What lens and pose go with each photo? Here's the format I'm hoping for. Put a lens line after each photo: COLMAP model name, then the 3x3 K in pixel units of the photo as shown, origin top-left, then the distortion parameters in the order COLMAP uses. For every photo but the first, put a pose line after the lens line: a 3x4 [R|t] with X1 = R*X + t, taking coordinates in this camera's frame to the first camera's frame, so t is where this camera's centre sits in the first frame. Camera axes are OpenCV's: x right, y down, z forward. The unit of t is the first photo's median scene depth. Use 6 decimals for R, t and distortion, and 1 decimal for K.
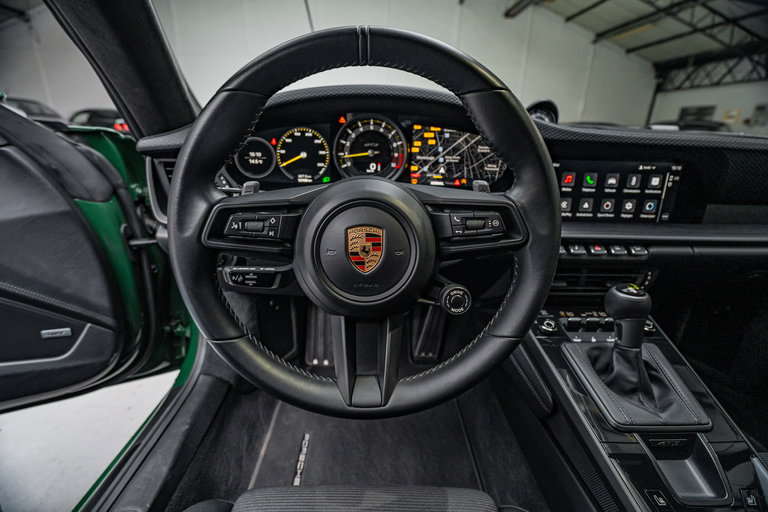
lens RADIAL K [[355.2, 0, 391.3], [0, 355.2, 261.1], [0, 0, 1]] dist [-0.034049, 0.004209]
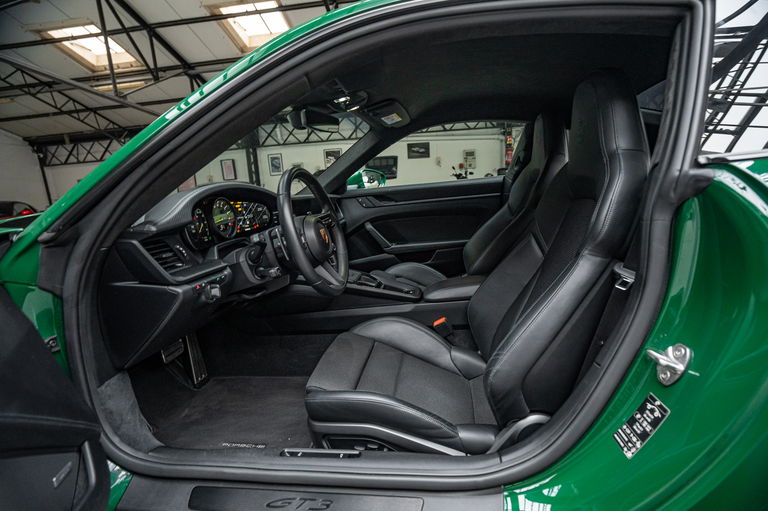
lens RADIAL K [[355.2, 0, 386.3], [0, 355.2, 261.6], [0, 0, 1]] dist [-0.034049, 0.004209]
pose [[0.153778, -0.243566, 0.957616, -1.674628], [0.413504, 0.896063, 0.161509, -0.063076], [-0.897422, 0.371142, 0.238510, -0.066596]]
